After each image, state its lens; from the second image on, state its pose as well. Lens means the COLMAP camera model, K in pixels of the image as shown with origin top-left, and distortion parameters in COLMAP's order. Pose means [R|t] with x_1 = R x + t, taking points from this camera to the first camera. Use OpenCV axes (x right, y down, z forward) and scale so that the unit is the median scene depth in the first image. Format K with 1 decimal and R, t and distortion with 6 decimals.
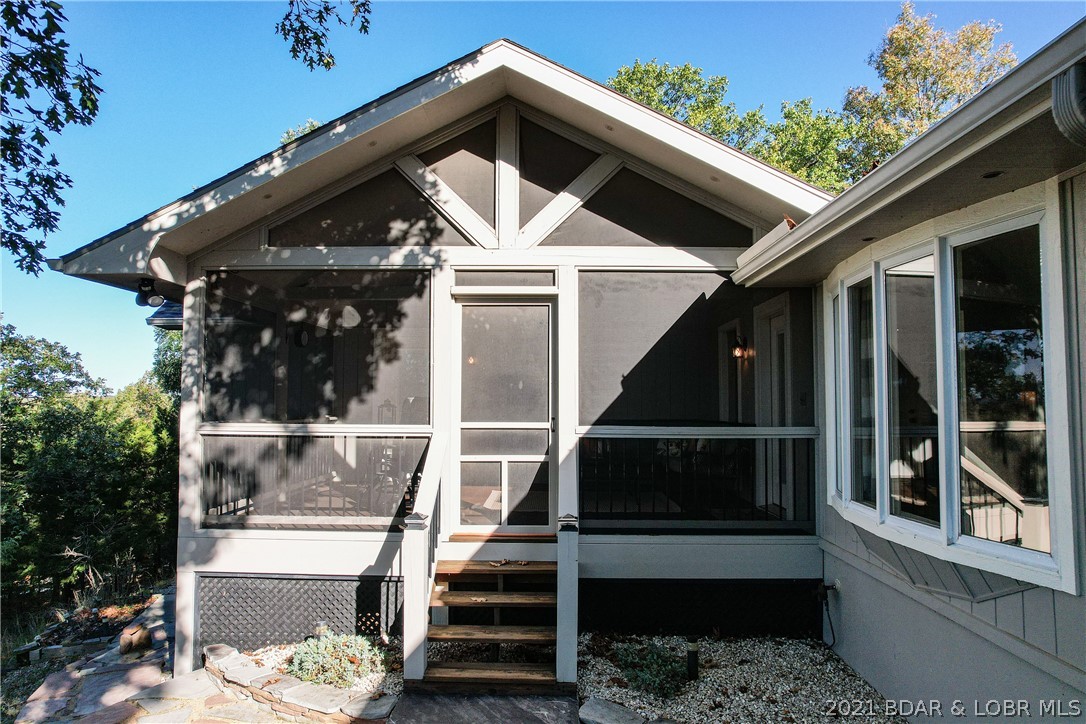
lens RADIAL K [[689.0, 0, 543.0], [0, 689.0, 362.0], [0, 0, 1]] dist [-0.024087, 0.000021]
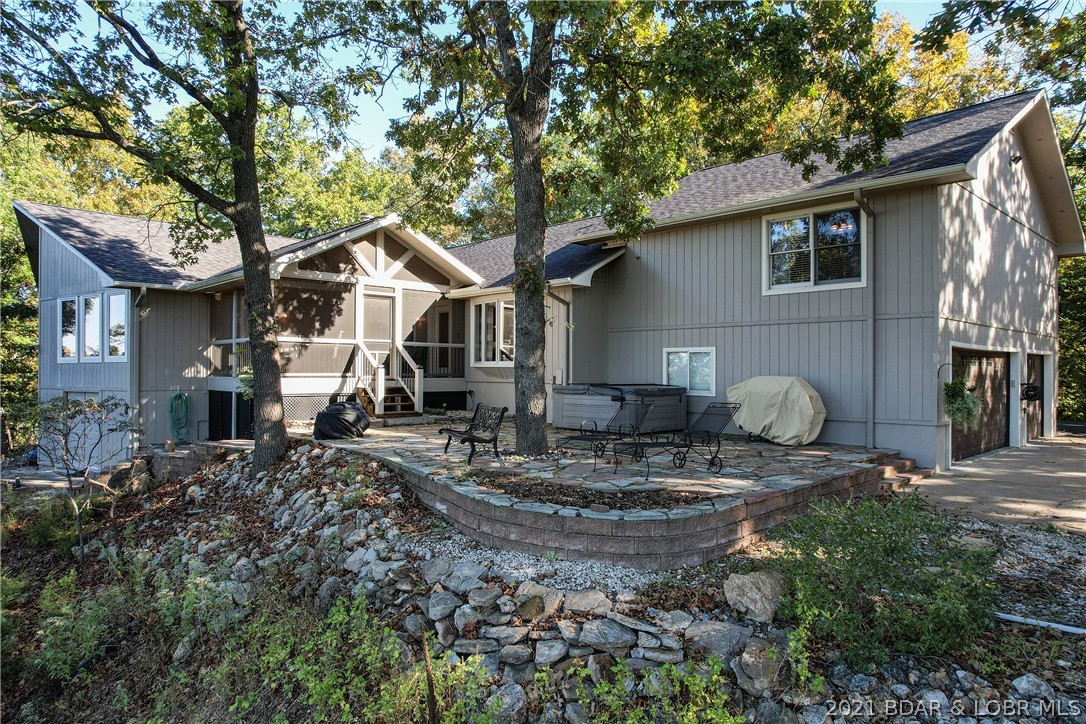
lens RADIAL K [[689.0, 0, 543.0], [0, 689.0, 362.0], [0, 0, 1]] dist [-0.024087, 0.000021]
pose [[0.707232, 0.011143, 0.706894, -1.593195], [-0.045794, 0.998498, 0.030076, 0.064151], [-0.705497, -0.053642, 0.706680, -1.521190]]
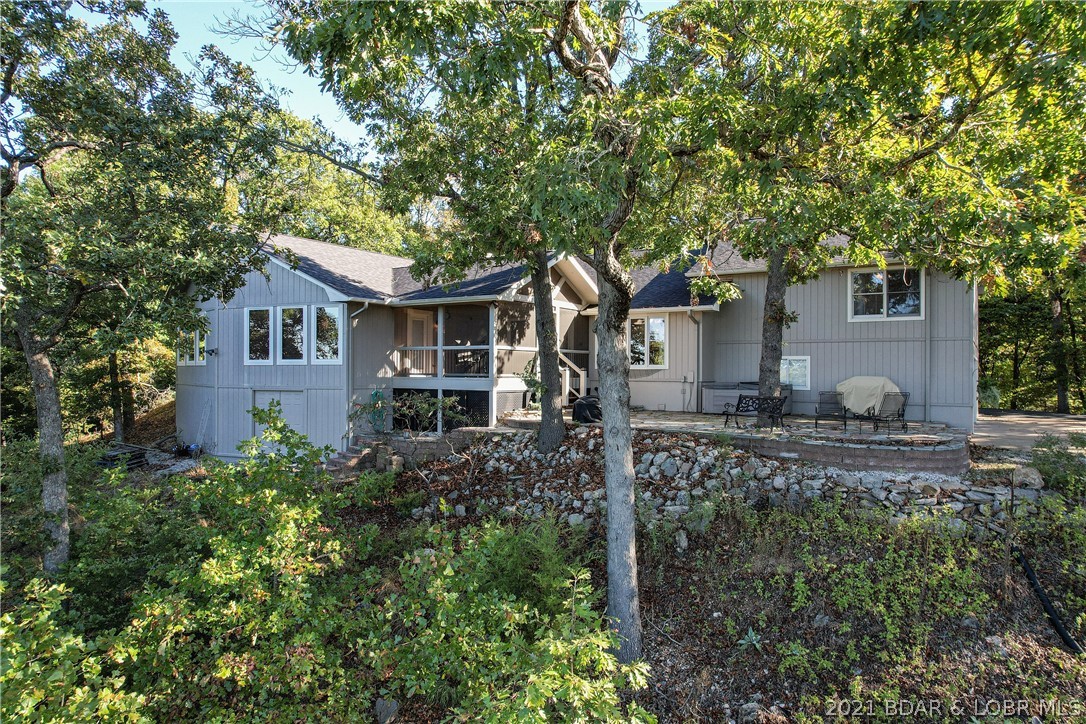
lens RADIAL K [[689.0, 0, 543.0], [0, 689.0, 362.0], [0, 0, 1]] dist [-0.024087, 0.000021]
pose [[0.513225, 0.012323, 0.858166, -3.194993], [-0.055441, 0.998285, 0.018821, 0.098573], [-0.856462, -0.057237, 0.513028, -0.863650]]
